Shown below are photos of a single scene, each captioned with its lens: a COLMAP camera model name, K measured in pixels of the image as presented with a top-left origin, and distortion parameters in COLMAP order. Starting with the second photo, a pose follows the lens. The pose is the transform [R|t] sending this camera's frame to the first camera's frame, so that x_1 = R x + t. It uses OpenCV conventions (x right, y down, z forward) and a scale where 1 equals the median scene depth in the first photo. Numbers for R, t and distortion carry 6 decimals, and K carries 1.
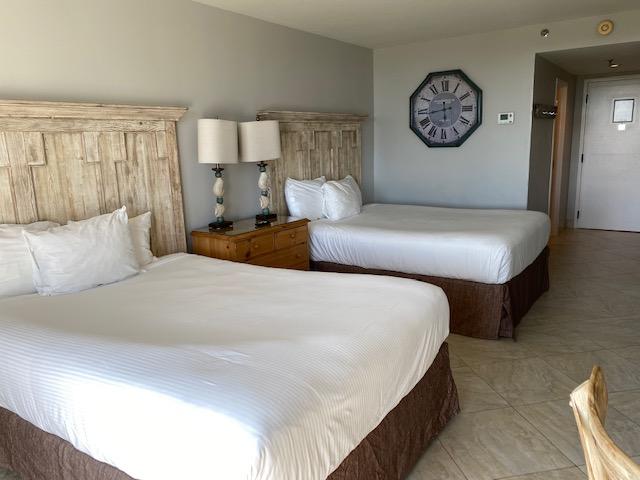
lens RADIAL K [[494.3, 0, 319.3], [0, 494.3, 248.3], [0, 0, 1]] dist [0.117987, -0.173479]
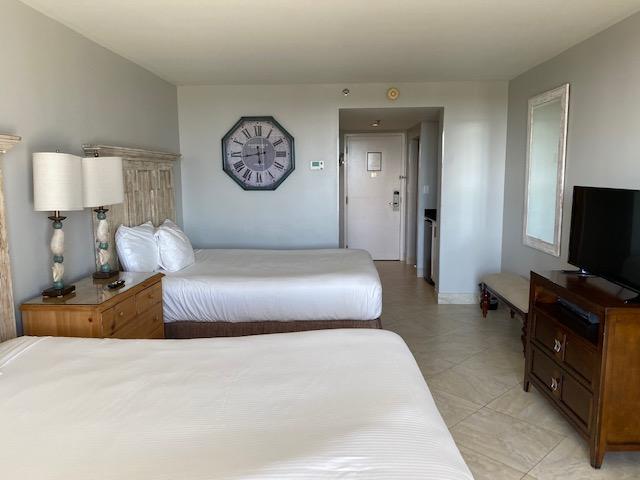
lens RADIAL K [[494.3, 0, 319.3], [0, 494.3, 248.3], [0, 0, 1]] dist [0.117987, -0.173479]
pose [[0.840316, -0.055554, 0.539242, -0.210438], [0.096708, 0.994141, -0.048283, -0.028419], [-0.533401, 0.092722, 0.840765, 0.114101]]
